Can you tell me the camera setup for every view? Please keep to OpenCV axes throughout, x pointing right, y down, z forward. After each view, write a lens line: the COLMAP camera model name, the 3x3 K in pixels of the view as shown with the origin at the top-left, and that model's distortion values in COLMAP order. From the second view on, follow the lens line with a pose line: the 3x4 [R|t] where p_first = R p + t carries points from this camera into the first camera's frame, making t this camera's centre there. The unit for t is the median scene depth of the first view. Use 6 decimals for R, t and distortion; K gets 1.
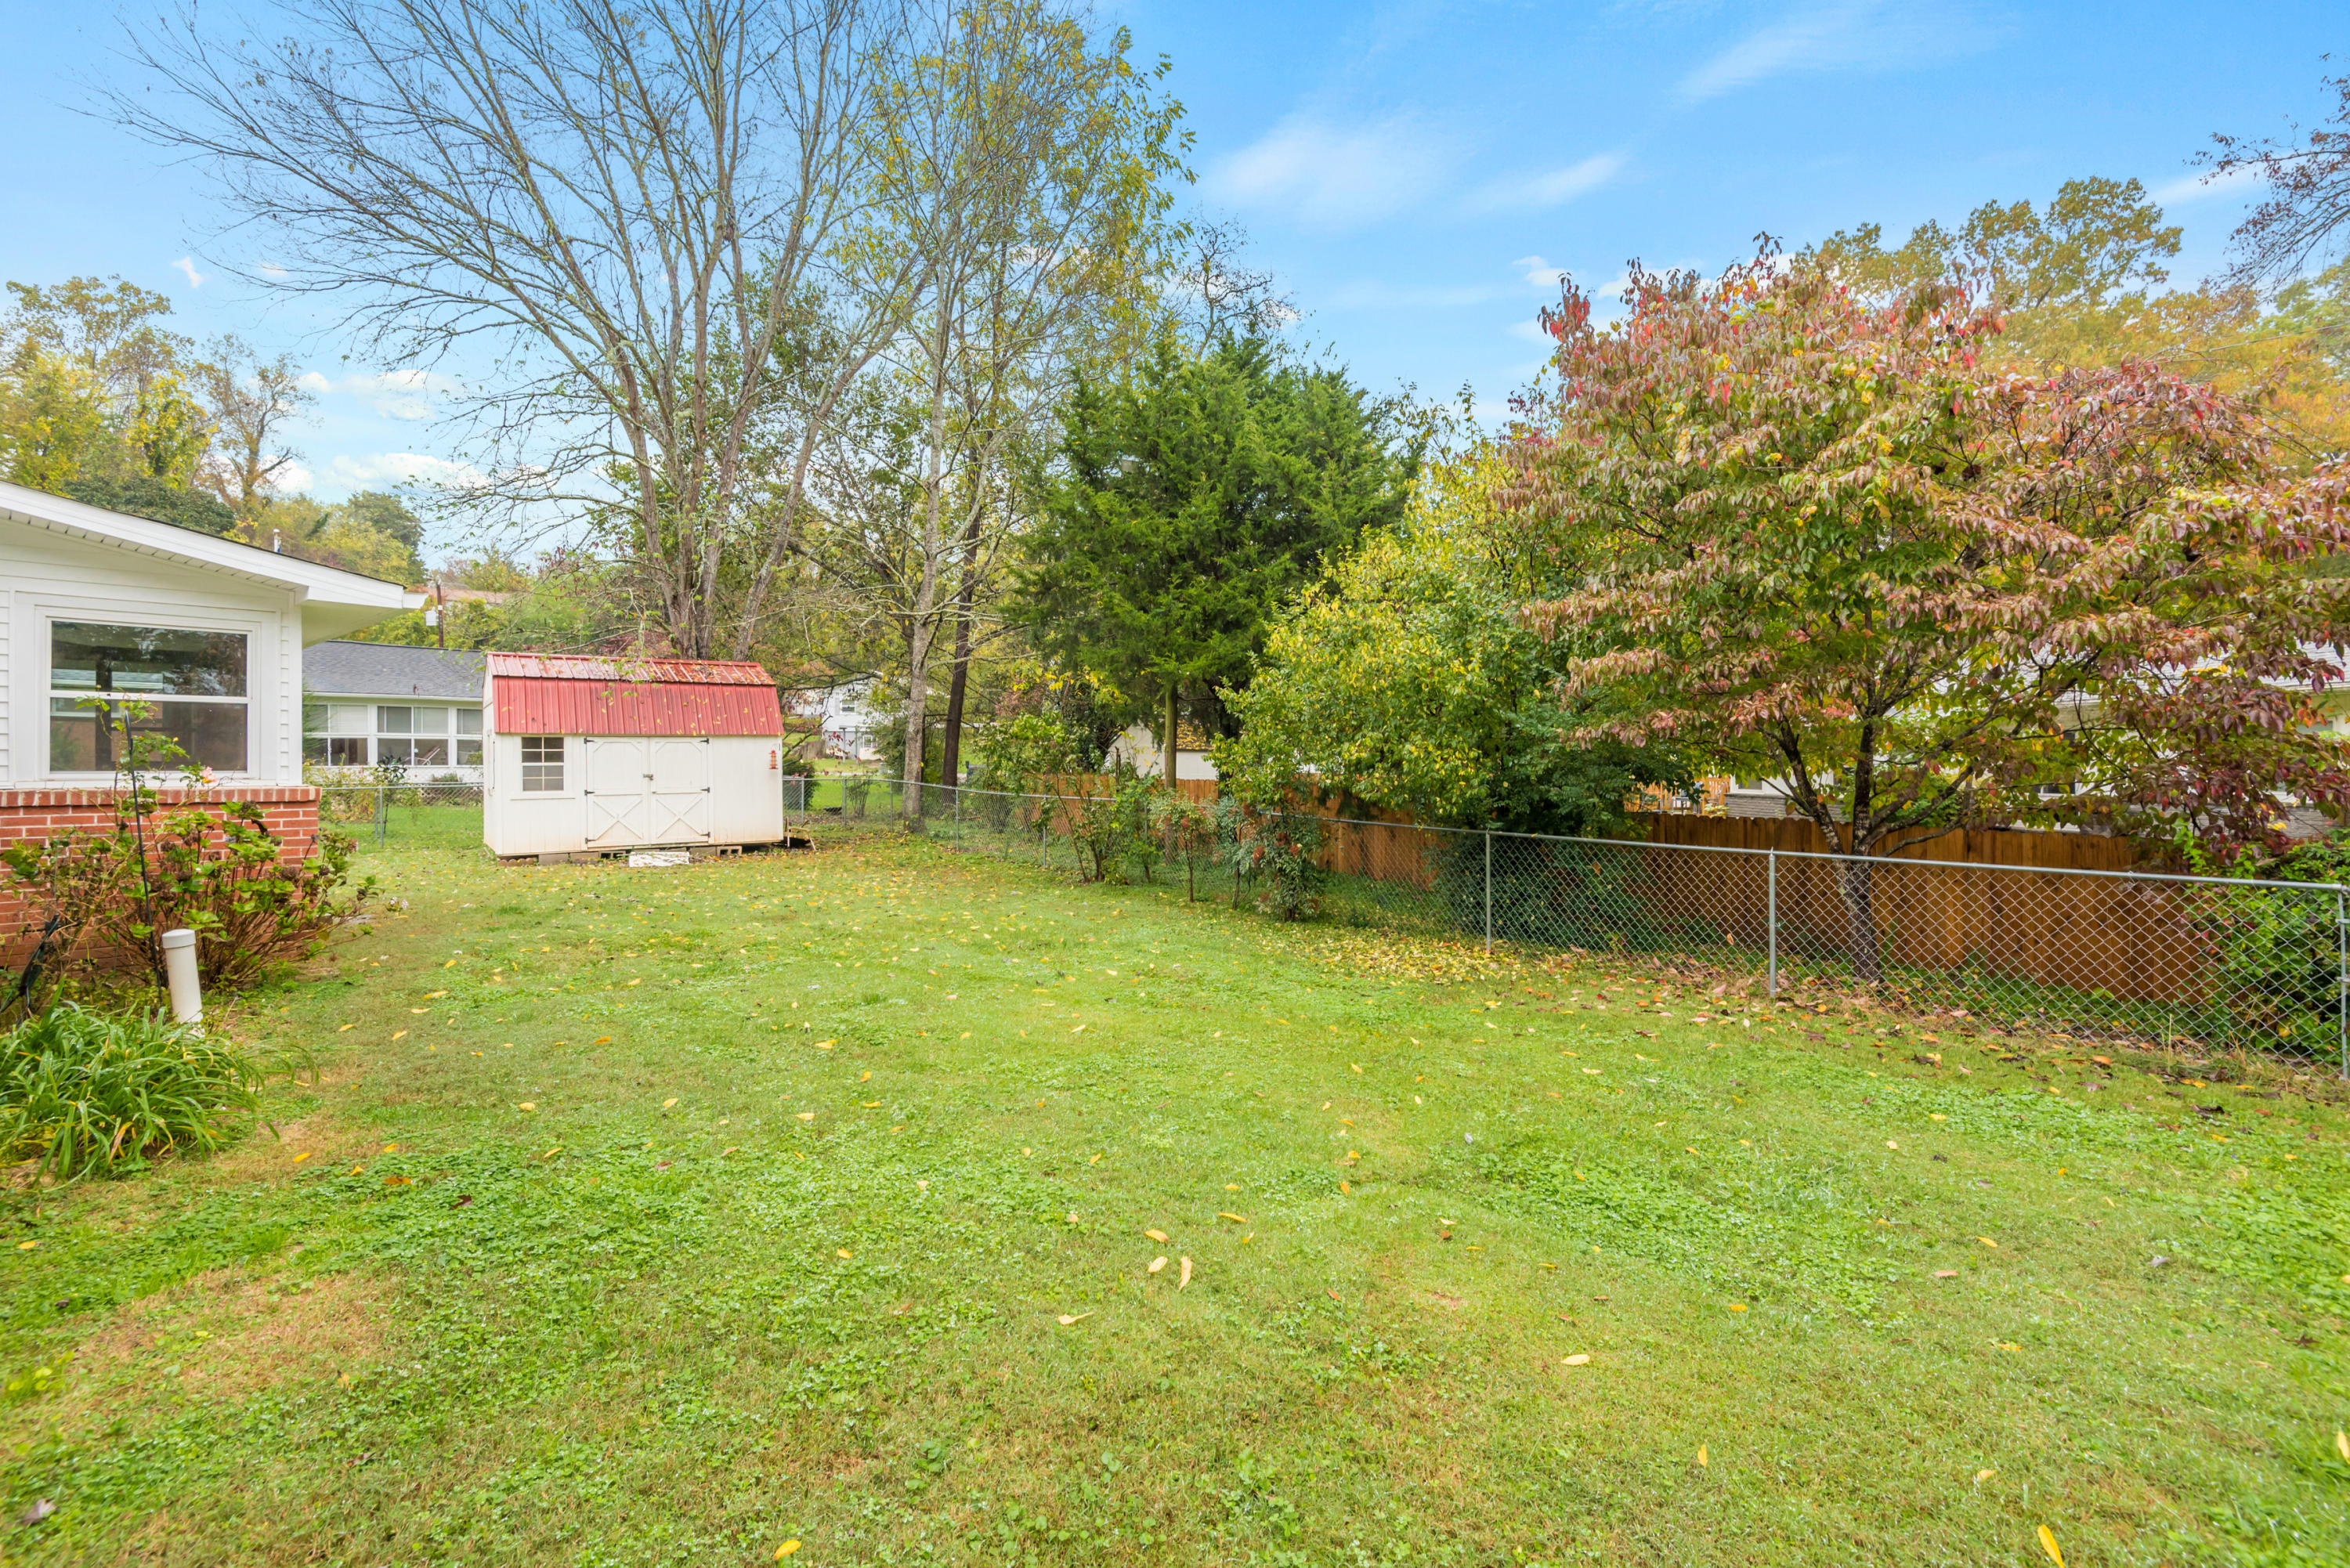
lens RADIAL K [[1068.0, 0, 1187.8], [0, 1068.0, 773.5], [0, 0, 1]] dist [0.029082, -0.016732]
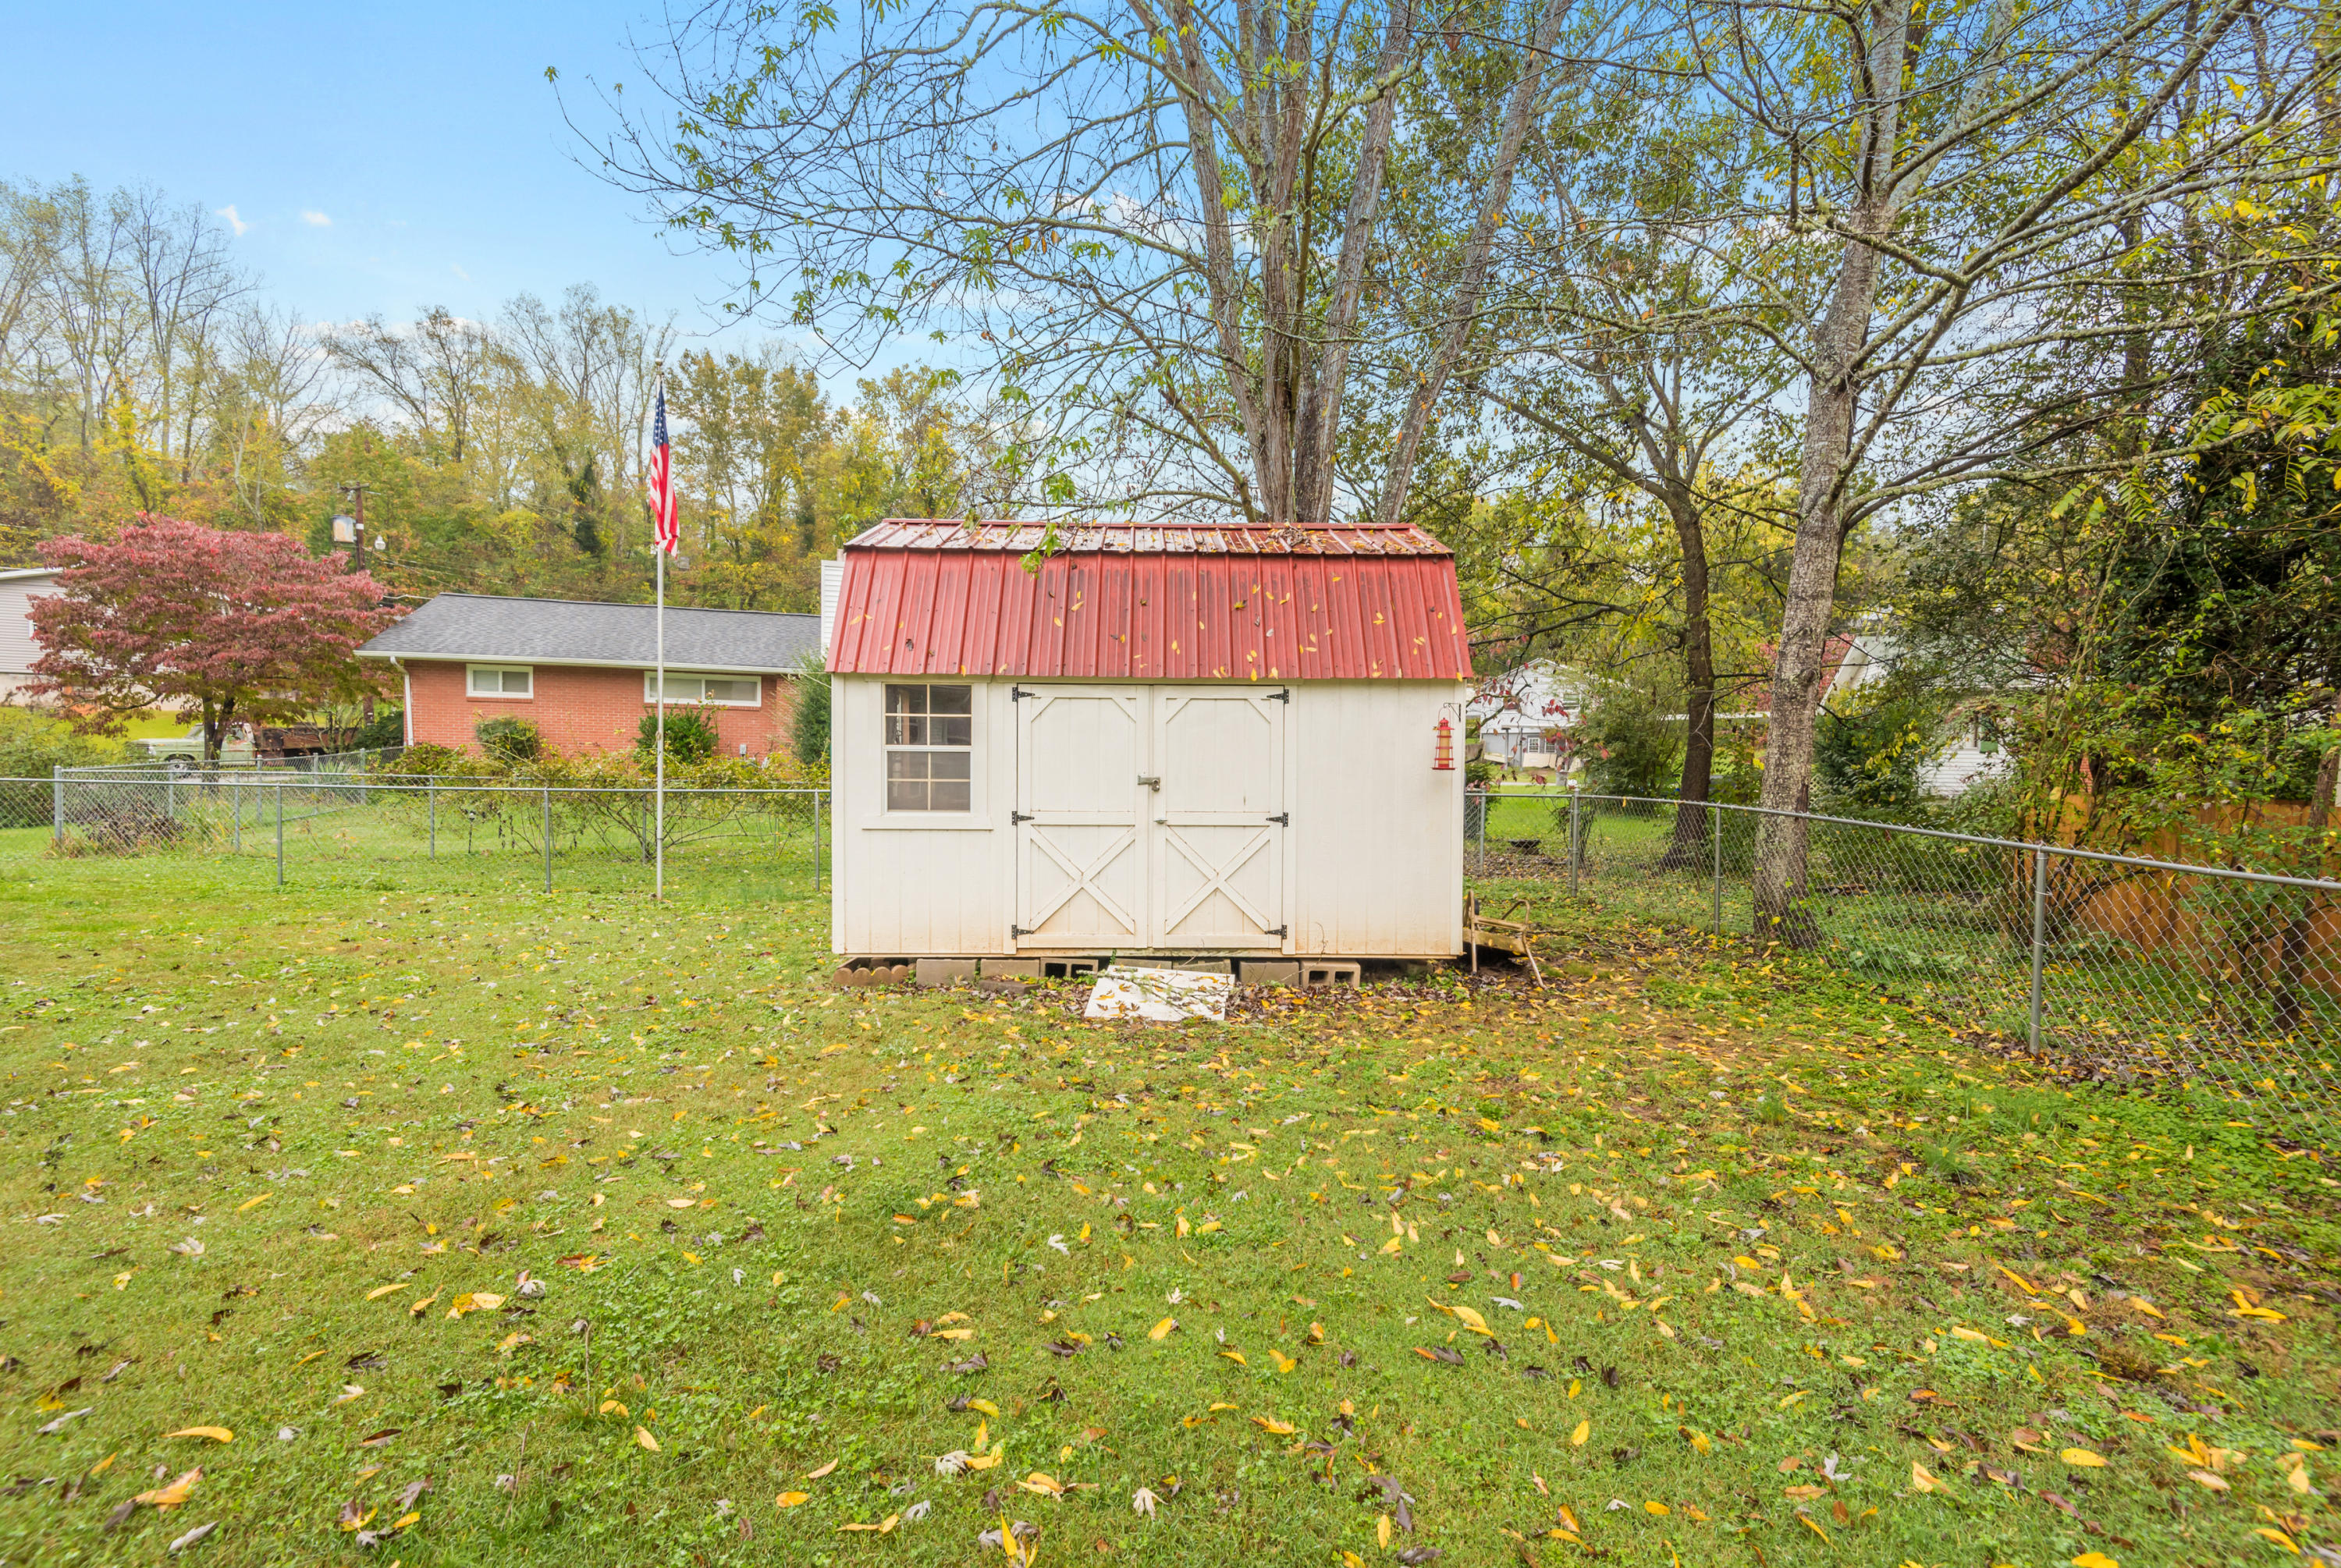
lens RADIAL K [[1063.9, 0, 1161.6], [0, 1063.9, 776.0], [0, 0, 1]] dist [0.029082, -0.016732]
pose [[0.819333, 0.018630, -0.573015, -0.267088], [-0.022628, 0.999744, 0.000150, 0.000113], [0.572871, 0.012843, 0.819545, 0.671768]]
